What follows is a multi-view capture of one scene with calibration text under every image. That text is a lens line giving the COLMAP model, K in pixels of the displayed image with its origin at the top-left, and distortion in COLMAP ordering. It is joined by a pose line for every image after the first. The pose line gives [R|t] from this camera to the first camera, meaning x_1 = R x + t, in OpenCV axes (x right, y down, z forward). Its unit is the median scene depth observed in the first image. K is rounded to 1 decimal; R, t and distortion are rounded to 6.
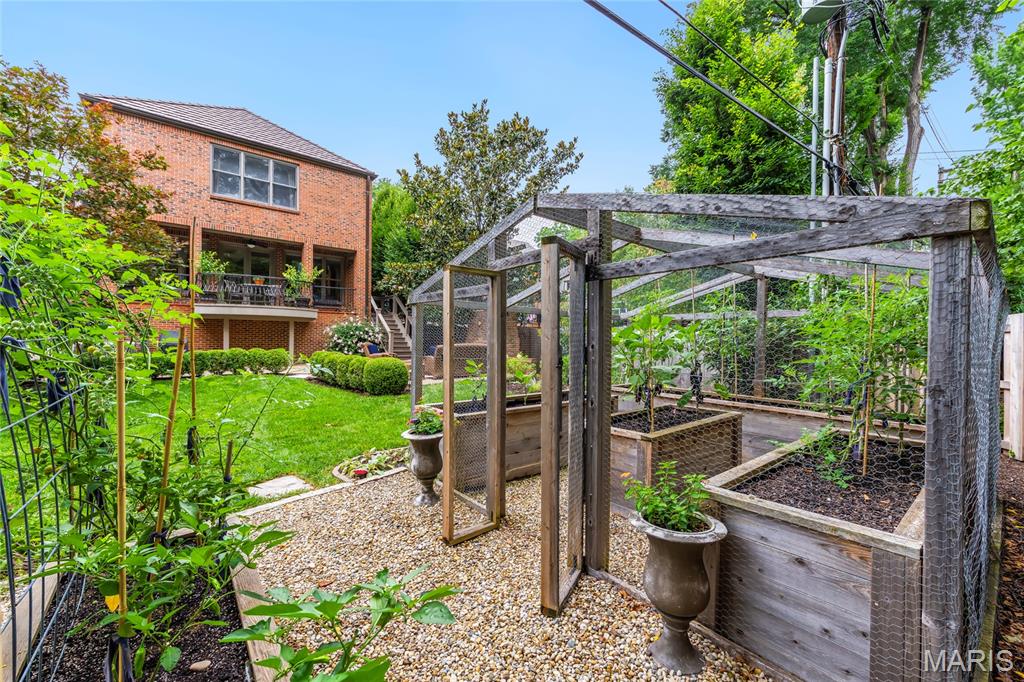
lens RADIAL K [[415.7, 0, 508.1], [0, 415.7, 342.0], [0, 0, 1]] dist [0.001117, 0.000131]
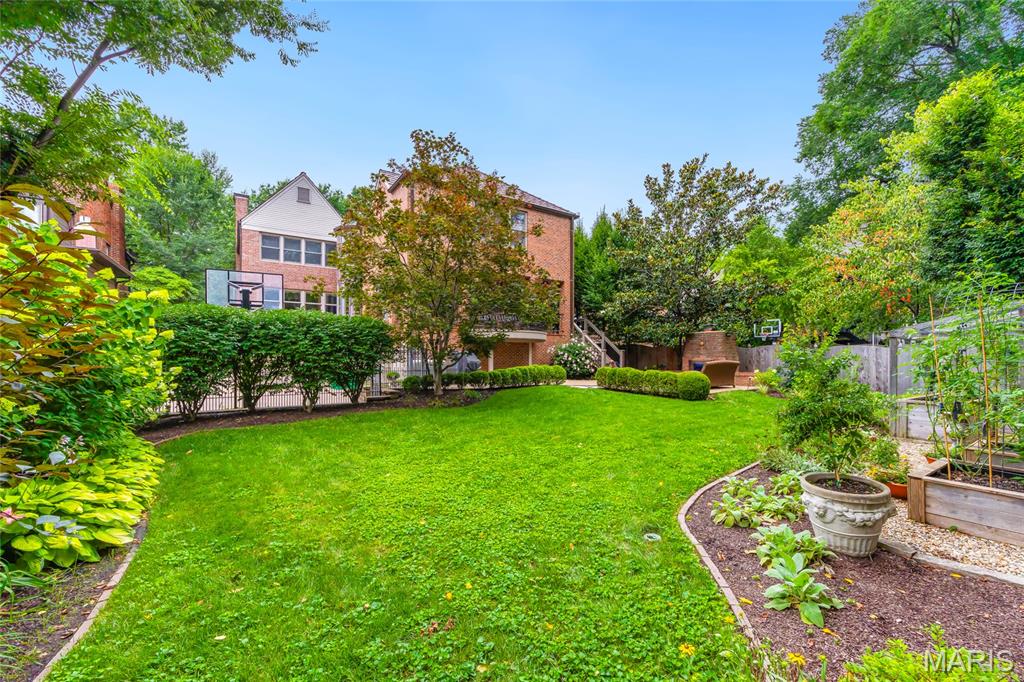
lens RADIAL K [[415.7, 0, 521.0], [0, 415.7, 358.5], [0, 0, 1]] dist [0.001117, 0.000131]
pose [[0.993358, 0.000615, -0.115066, -0.354390], [-0.000122, 0.999991, 0.004289, -0.005732], [0.115068, -0.004246, 0.993349, -0.186799]]
